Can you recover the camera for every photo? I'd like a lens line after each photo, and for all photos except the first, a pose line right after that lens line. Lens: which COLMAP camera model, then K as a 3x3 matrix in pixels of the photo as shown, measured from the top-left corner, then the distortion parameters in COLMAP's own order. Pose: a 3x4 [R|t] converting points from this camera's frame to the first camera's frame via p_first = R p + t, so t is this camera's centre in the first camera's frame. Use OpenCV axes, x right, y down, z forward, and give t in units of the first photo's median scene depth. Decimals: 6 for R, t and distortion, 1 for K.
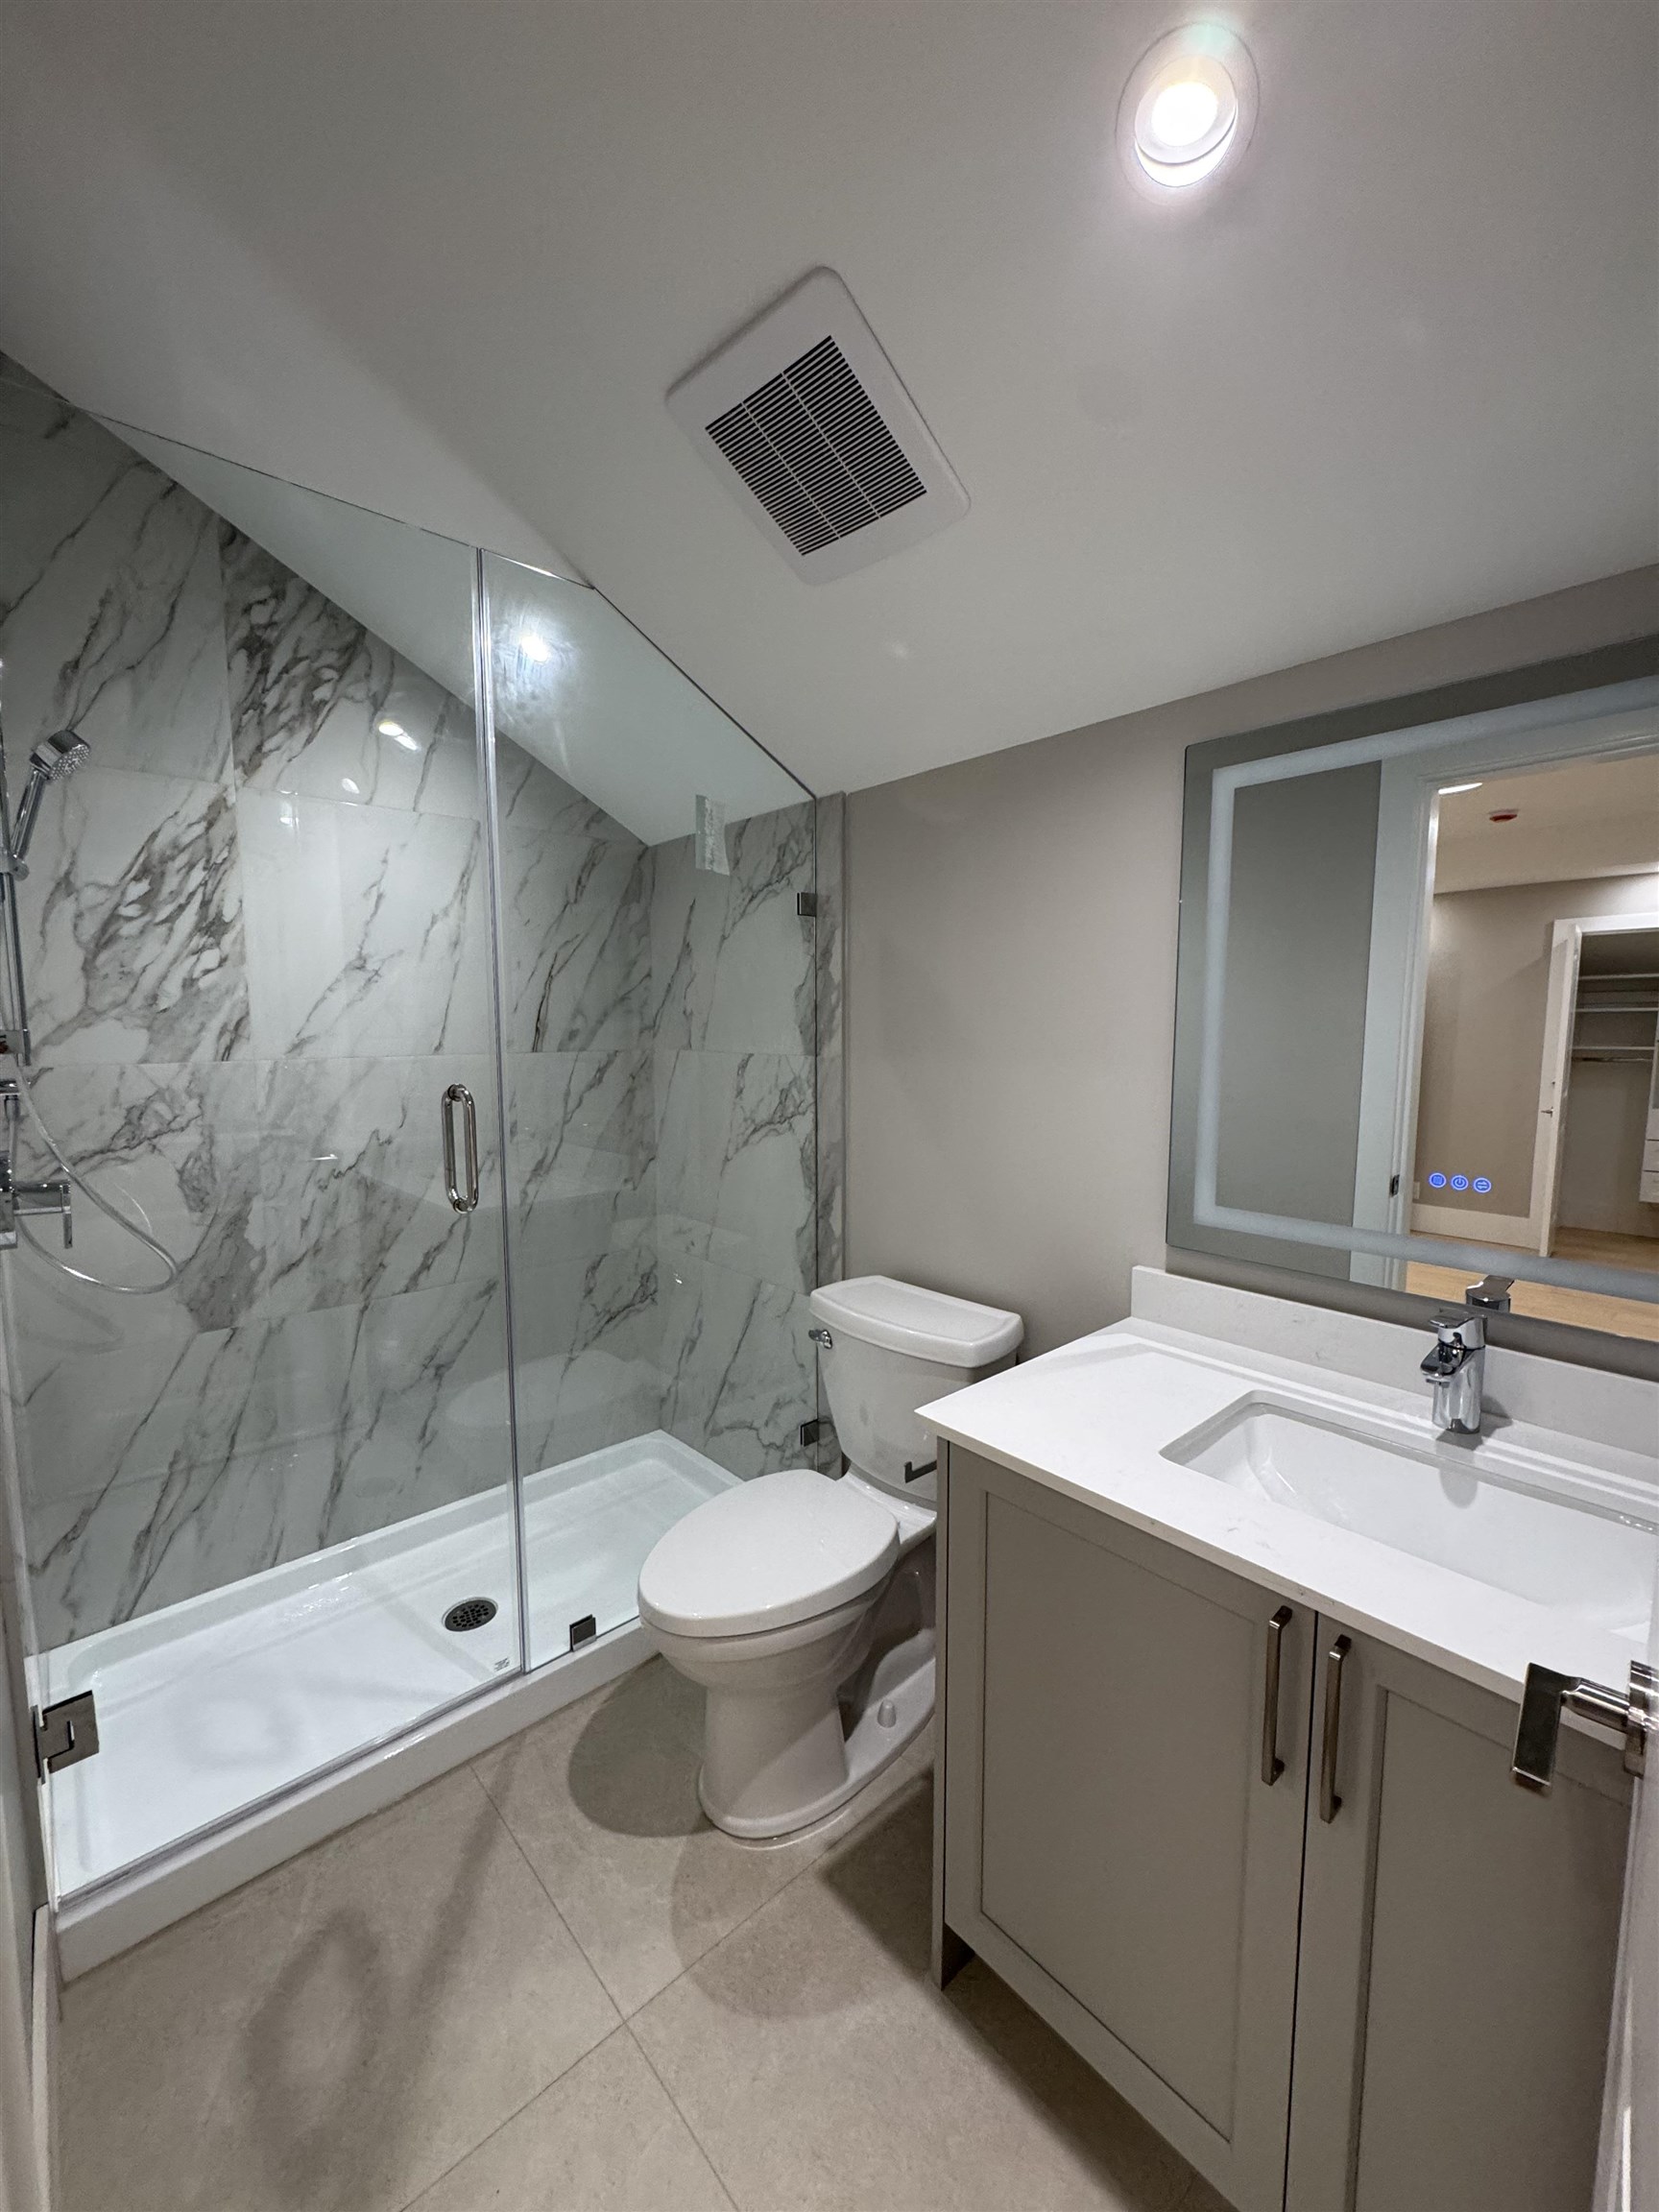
lens RADIAL K [[846.5, 0, 817.3], [0, 846.5, 1099.0], [0, 0, 1]] dist [-0.002909, -0.000234]
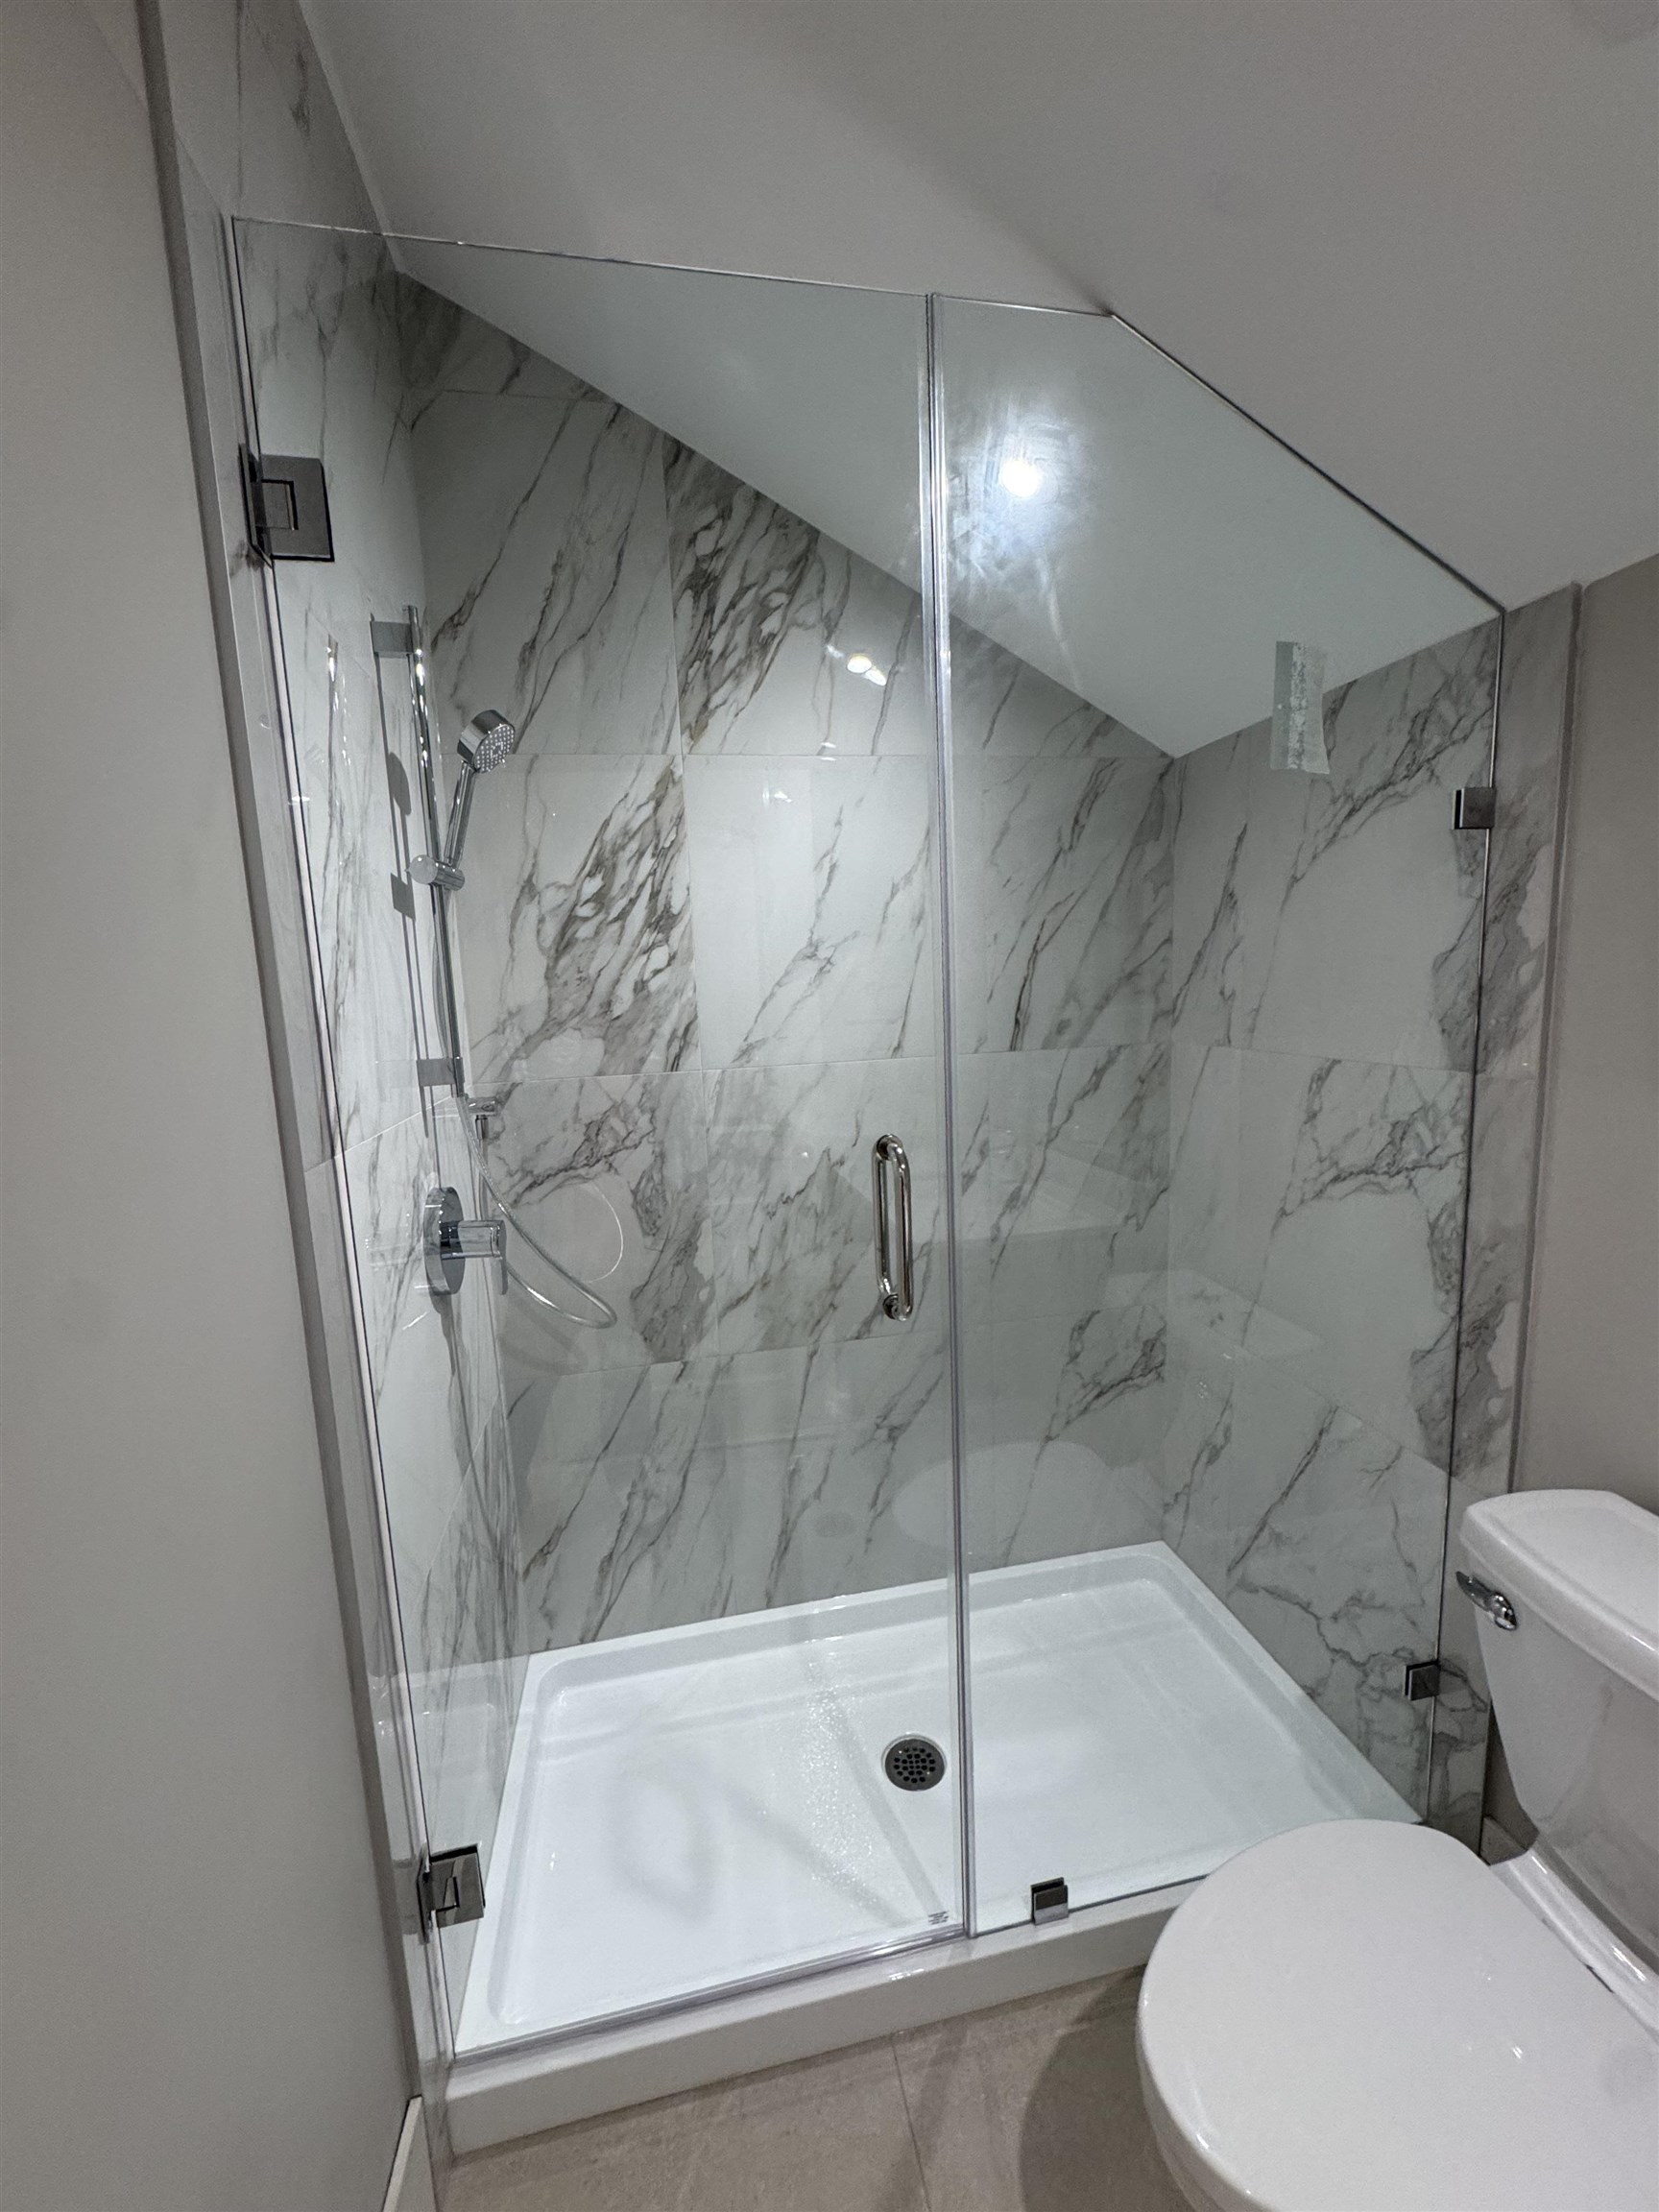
lens RADIAL K [[884.1, 0, 833.7], [0, 884.1, 1108.9], [0, 0, 1]] dist [-0.005679, 0.000146]
pose [[0.859693, 0.040978, -0.509165, -0.073483], [-0.011599, 0.998086, 0.060742, -0.060391], [0.510680, -0.046313, 0.858523, 0.265209]]
